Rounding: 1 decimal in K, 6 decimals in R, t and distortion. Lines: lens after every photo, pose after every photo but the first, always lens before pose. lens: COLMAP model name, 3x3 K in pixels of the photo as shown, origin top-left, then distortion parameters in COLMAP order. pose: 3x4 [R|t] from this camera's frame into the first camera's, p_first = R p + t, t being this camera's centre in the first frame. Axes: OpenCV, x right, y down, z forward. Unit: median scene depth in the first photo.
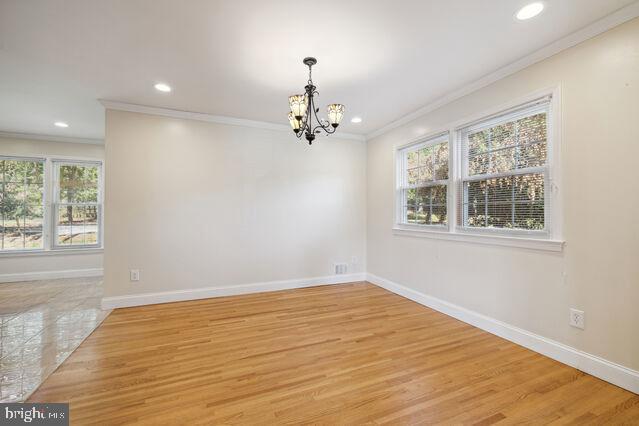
lens RADIAL K [[270.9, 0, 319.5], [0, 270.9, 213.0], [0, 0, 1]] dist [0.000218, 0.000059]
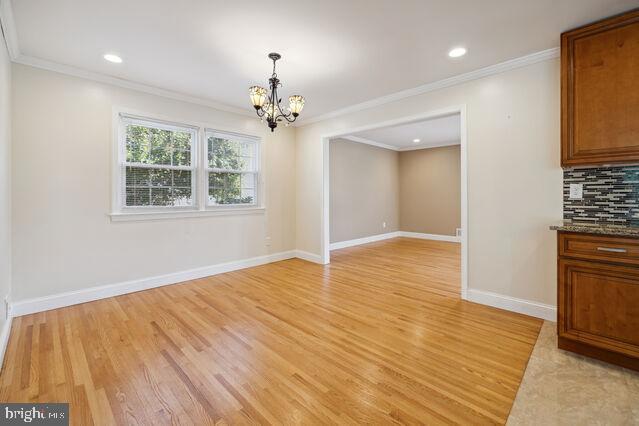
lens RADIAL K [[275.5, 0, 319.8], [0, 275.5, 196.0], [0, 0, 1]] dist [0.000204, 0.000051]
pose [[-0.377295, -0.005960, 0.926074, -1.128790], [-0.002750, 0.999982, 0.005316, -0.001509], [-0.926089, -0.000541, -0.377305, 1.242269]]
